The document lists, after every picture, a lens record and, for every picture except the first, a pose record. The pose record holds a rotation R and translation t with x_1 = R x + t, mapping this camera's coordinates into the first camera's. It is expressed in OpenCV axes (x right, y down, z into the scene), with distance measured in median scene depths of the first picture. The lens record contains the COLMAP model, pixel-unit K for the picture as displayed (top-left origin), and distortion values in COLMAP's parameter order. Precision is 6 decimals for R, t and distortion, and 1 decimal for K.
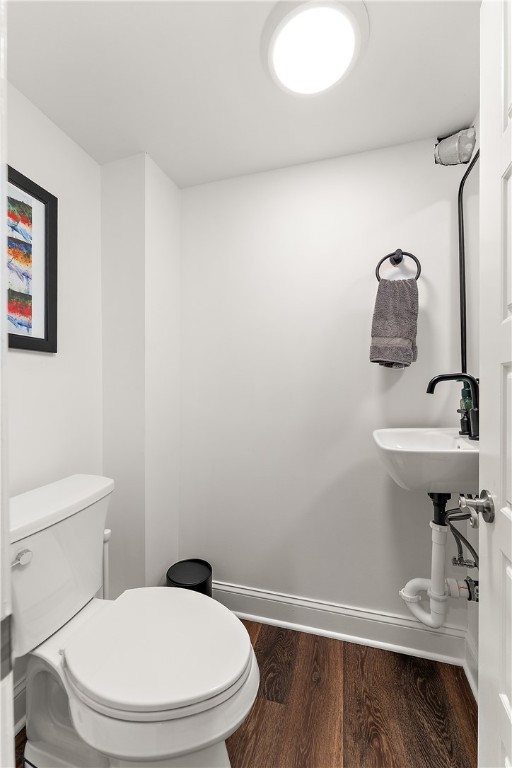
lens RADIAL K [[309.9, 0, 256.0], [0, 309.9, 384.0], [0, 0, 1]] dist [0.000125, -0.000191]
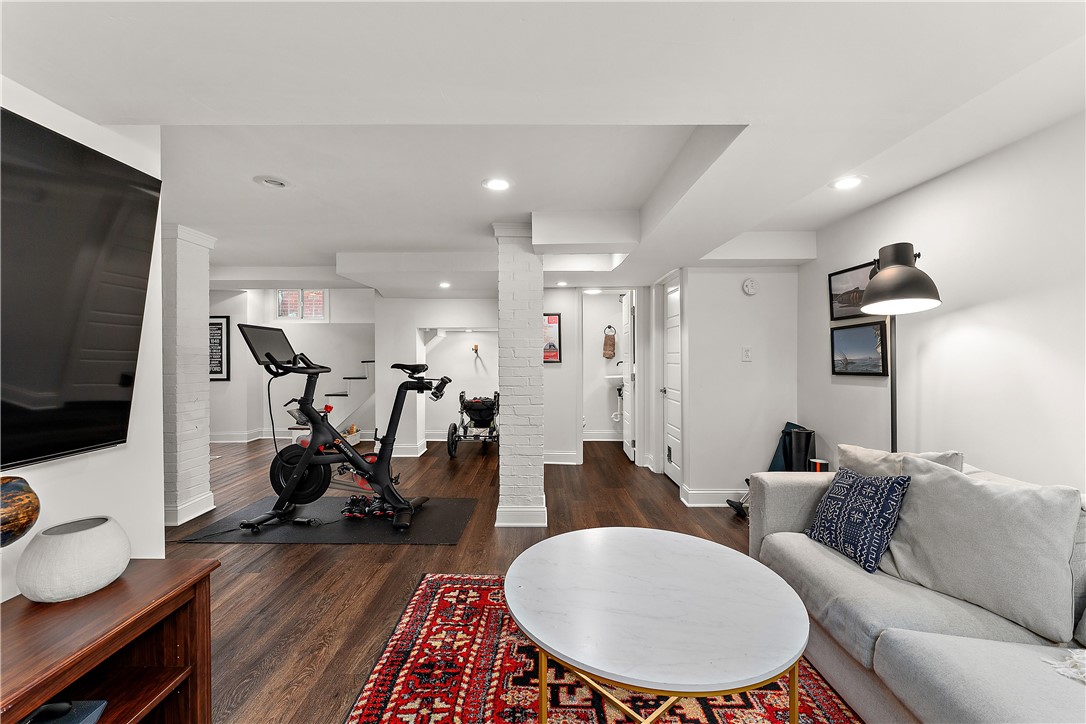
lens RADIAL K [[438.2, 0, 543.0], [0, 438.2, 362.0], [0, 0, 1]] dist [0.000125, -0.000191]
pose [[0.961557, -0.012984, 0.274299, -1.720921], [0.008563, 0.999813, 0.017310, -0.109247], [-0.274473, -0.014296, 0.961489, -3.750473]]
